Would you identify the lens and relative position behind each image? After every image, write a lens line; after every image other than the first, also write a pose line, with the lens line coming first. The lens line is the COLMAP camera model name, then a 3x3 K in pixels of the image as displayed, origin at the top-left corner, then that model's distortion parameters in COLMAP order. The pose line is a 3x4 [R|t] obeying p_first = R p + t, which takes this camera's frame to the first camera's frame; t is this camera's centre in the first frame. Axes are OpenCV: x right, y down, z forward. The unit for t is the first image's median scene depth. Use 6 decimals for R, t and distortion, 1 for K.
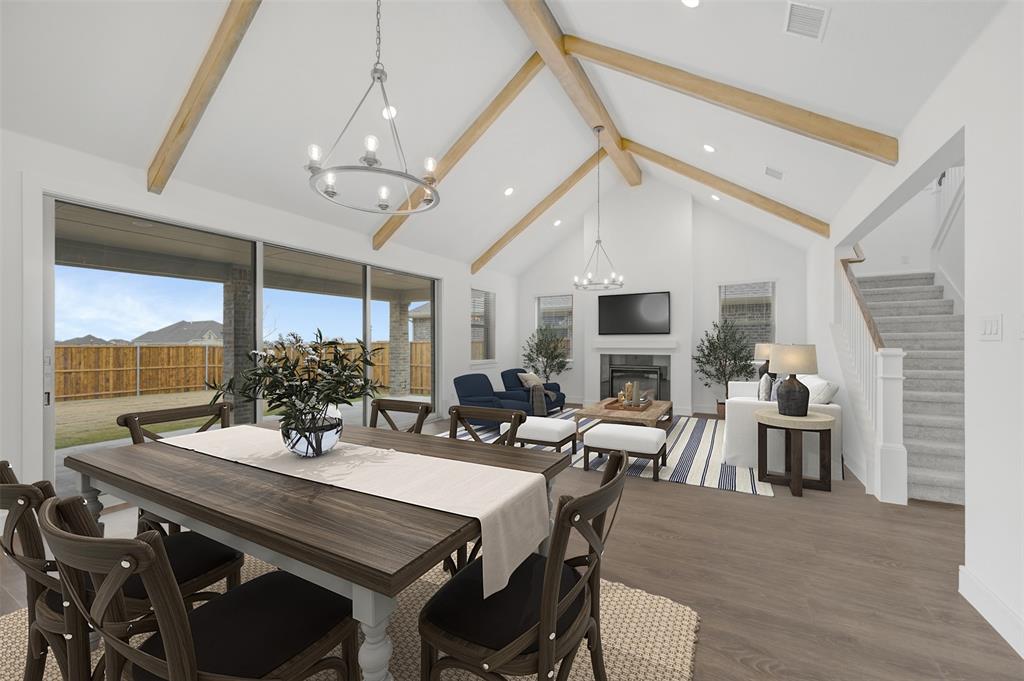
lens RADIAL K [[405.5, 0, 512.0], [0, 405.5, 340.5], [0, 0, 1]] dist [-0.000039, -0.000086]
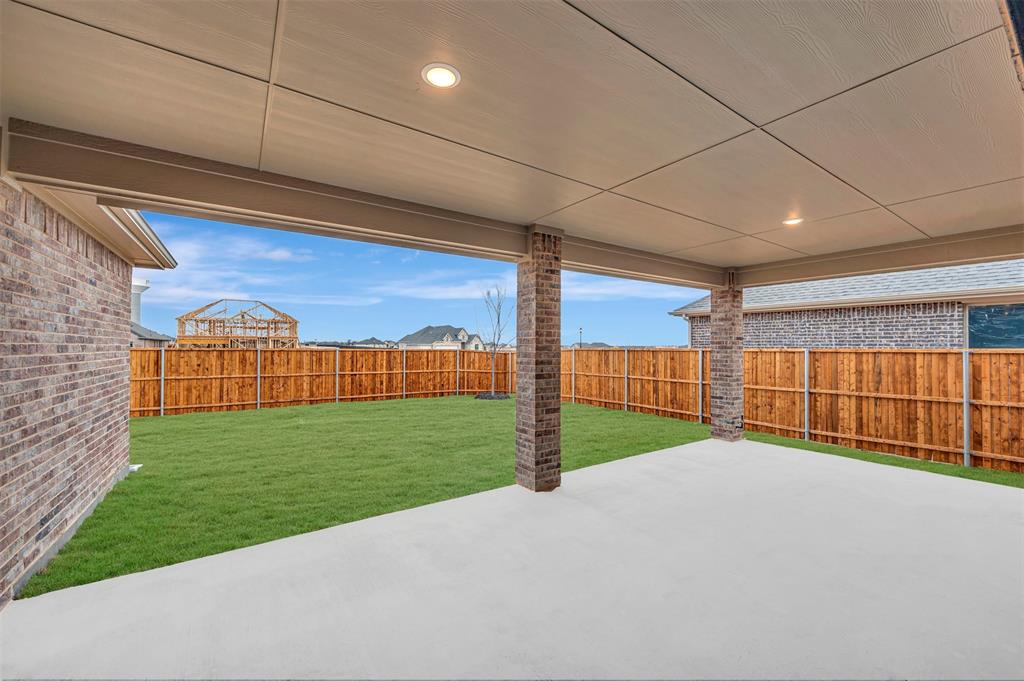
lens RADIAL K [[405.5, 0, 512.0], [0, 405.5, 340.5], [0, 0, 1]] dist [-0.000039, -0.000086]
pose [[0.888445, 0.003069, -0.458972, -0.231622], [-0.005329, 0.999979, -0.003629, -0.007990], [0.458952, 0.005670, 0.888443, 0.236649]]
